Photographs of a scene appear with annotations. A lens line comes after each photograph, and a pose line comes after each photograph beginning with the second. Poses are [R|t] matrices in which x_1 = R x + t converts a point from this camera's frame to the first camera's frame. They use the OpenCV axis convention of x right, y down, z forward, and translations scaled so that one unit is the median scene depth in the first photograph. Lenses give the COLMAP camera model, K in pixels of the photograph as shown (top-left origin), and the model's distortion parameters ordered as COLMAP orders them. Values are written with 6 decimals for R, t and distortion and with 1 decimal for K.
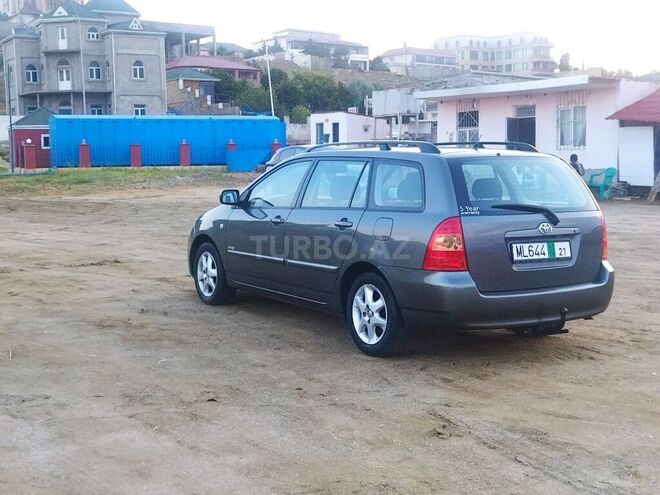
lens RADIAL K [[924.0, 0, 330.0], [0, 924.0, 247.5], [0, 0, 1]] dist [0.141672, -0.425651]
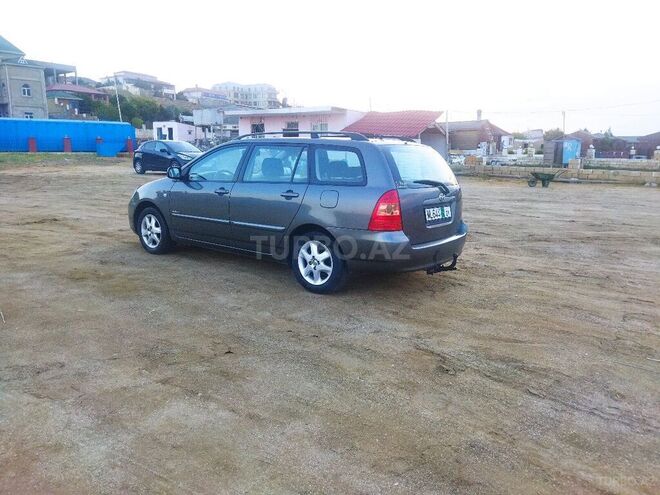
lens RADIAL K [[487.8, 0, 330.0], [0, 487.8, 247.5], [0, 0, 1]] dist [0.102978, -0.150898]
pose [[0.942128, -0.042783, 0.332512, -0.125712], [0.011368, 0.995330, 0.095855, -0.012792], [-0.335061, -0.086527, 0.938215, 0.246279]]
